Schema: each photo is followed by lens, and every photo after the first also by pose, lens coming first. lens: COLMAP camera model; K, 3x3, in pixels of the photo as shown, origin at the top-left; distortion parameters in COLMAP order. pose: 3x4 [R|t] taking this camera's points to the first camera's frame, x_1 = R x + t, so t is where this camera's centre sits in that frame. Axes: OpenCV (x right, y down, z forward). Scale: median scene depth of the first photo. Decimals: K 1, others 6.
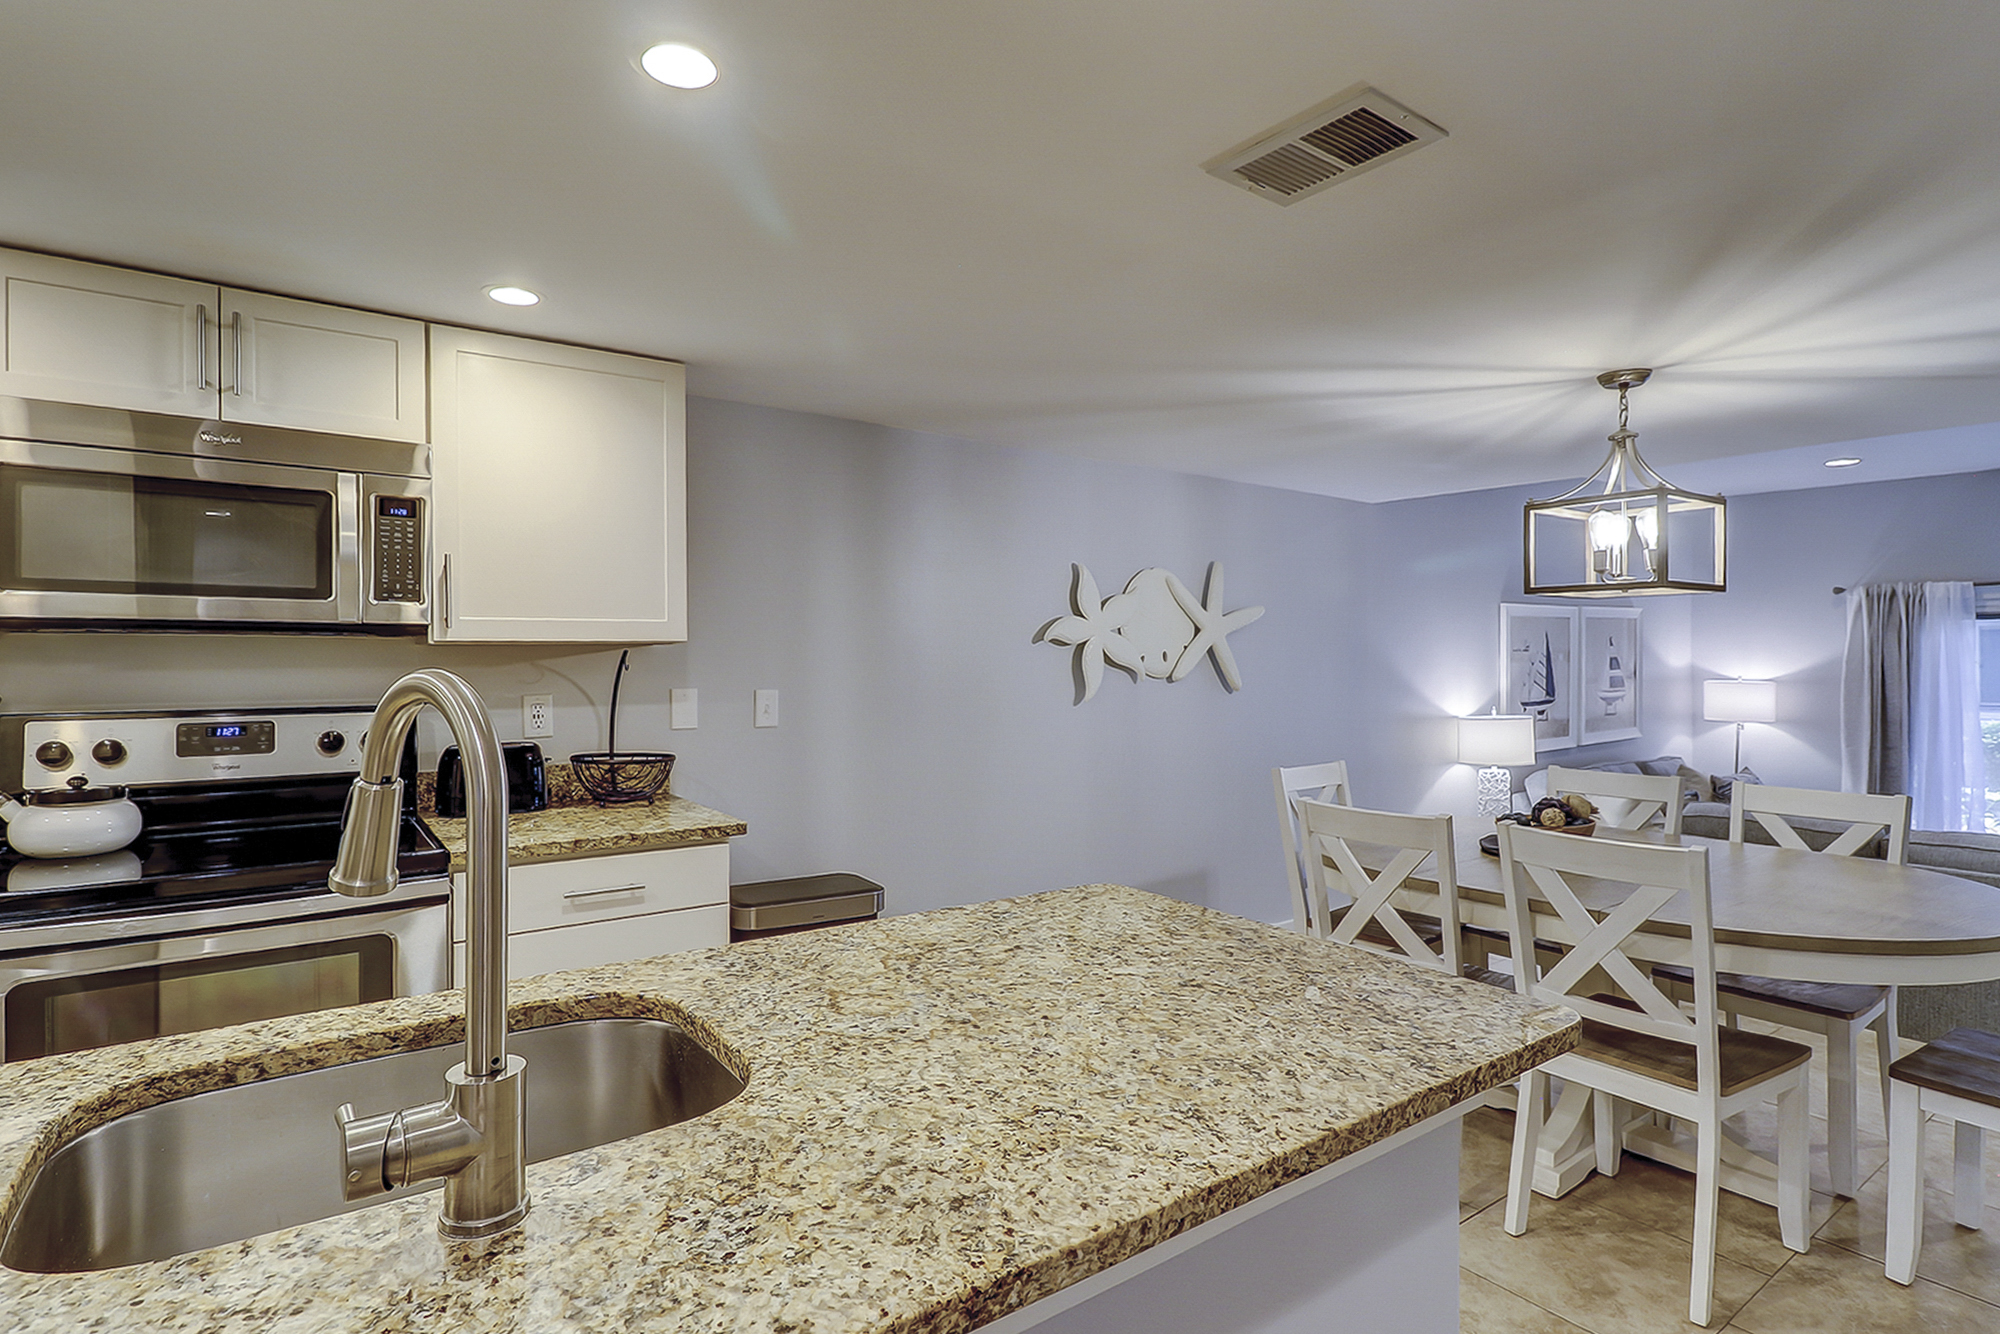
lens RADIAL K [[994.3, 0, 1046.6], [0, 994.3, 657.9], [0, 0, 1]] dist [-0.008289, 0.003006]
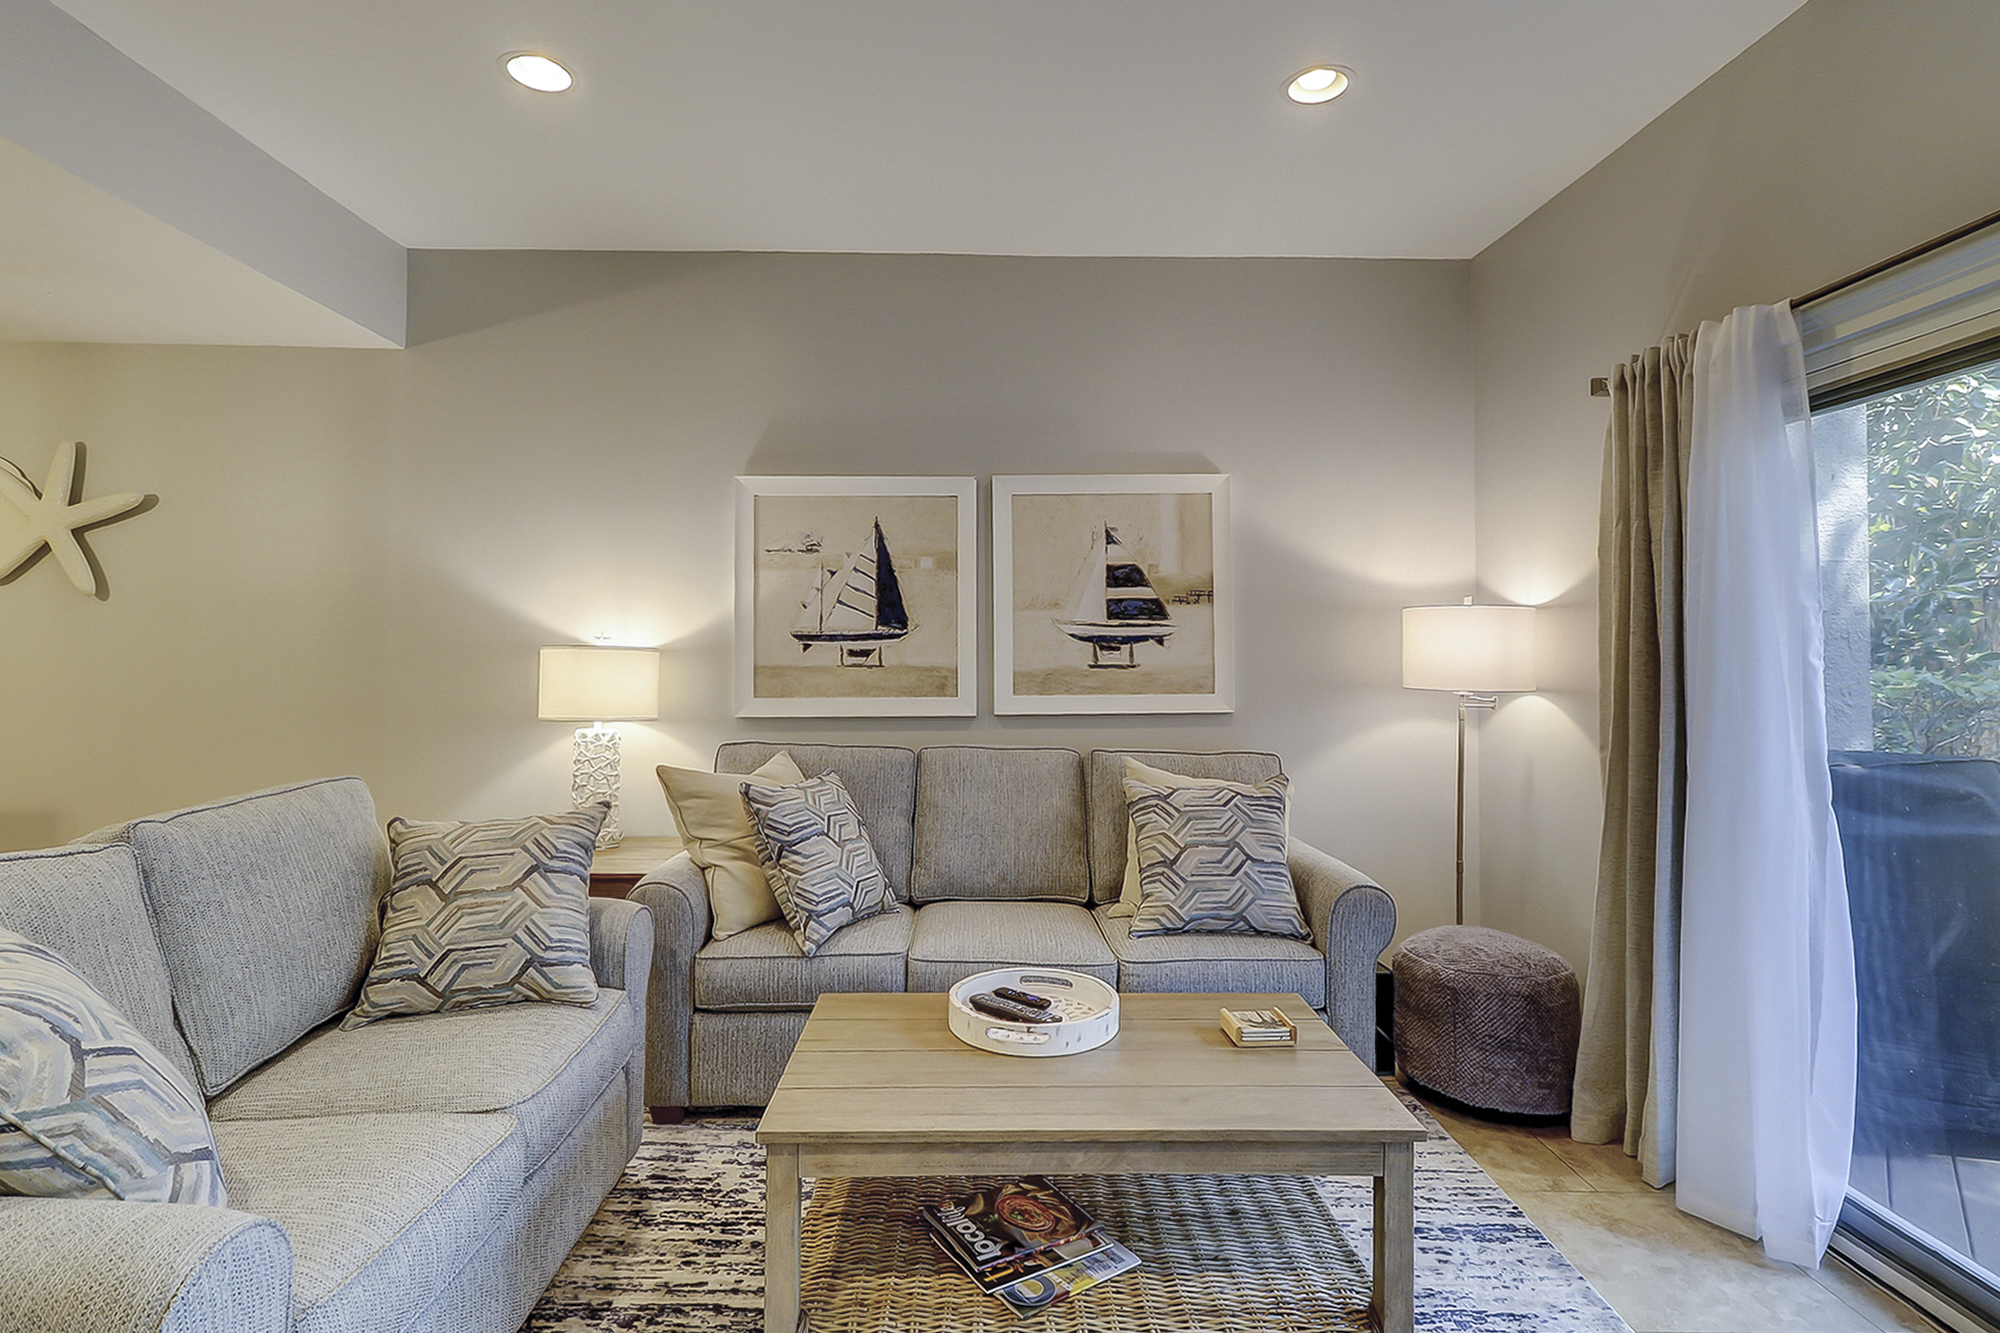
lens RADIAL K [[994.3, 0, 987.8], [0, 994.3, 630.1], [0, 0, 1]] dist [-0.008289, 0.003006]
pose [[0.815674, -0.009943, -0.578426, 2.439085], [-0.002827, 0.999772, -0.021173, 0.147849], [0.578505, 0.018906, 0.815460, 1.466327]]
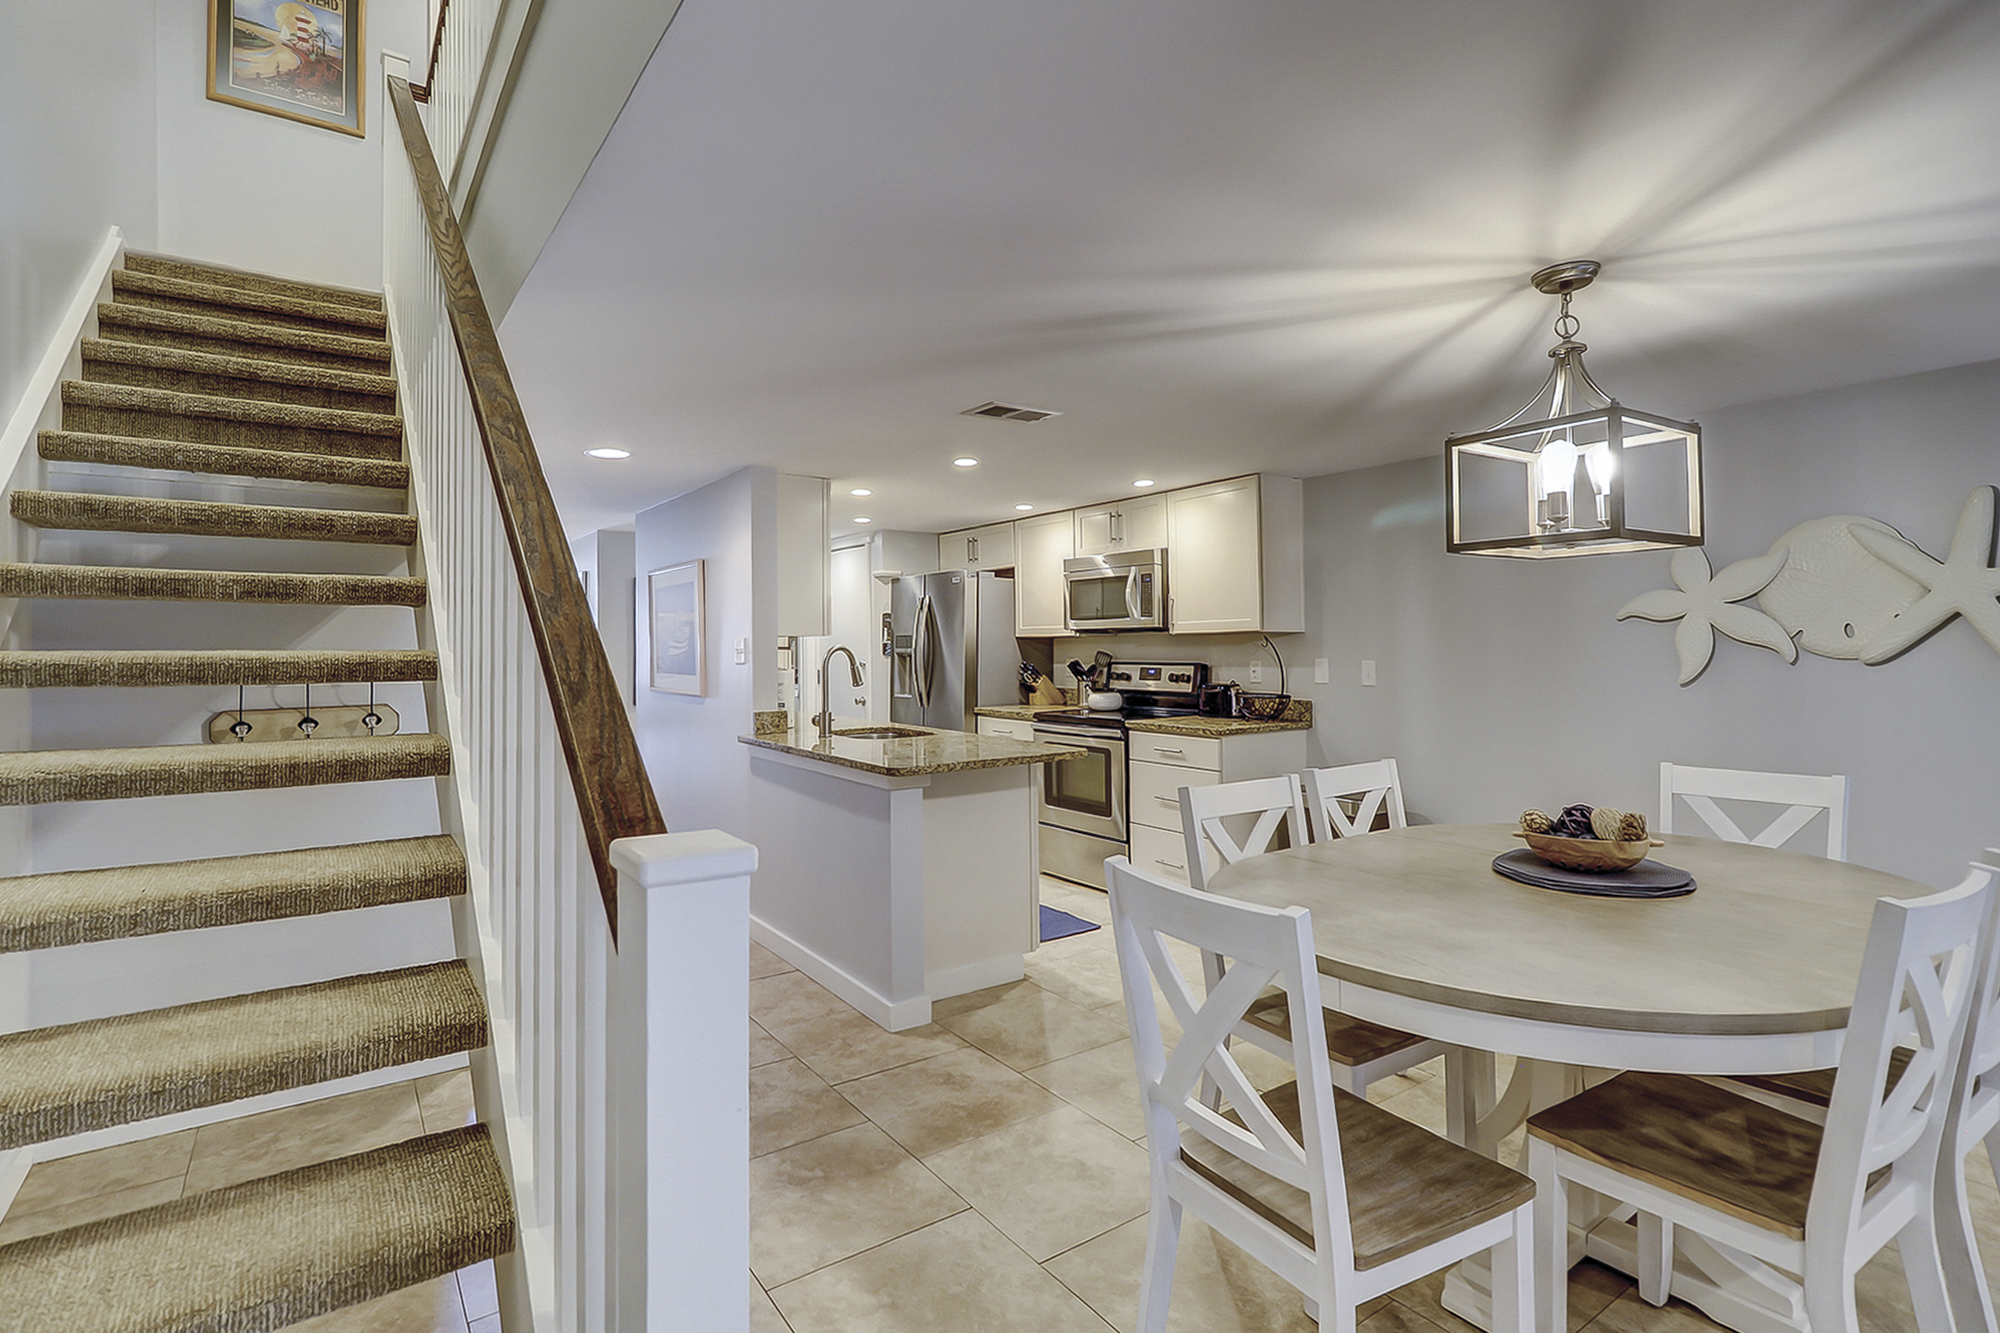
lens RADIAL K [[994.3, 0, 979.7], [0, 994.3, 629.4], [0, 0, 1]] dist [-0.008289, 0.003006]
pose [[-0.051273, -0.016551, -0.998548, 1.643510], [0.012732, 0.999771, -0.017225, 0.006296], [0.998604, -0.013596, -0.051051, 0.681679]]
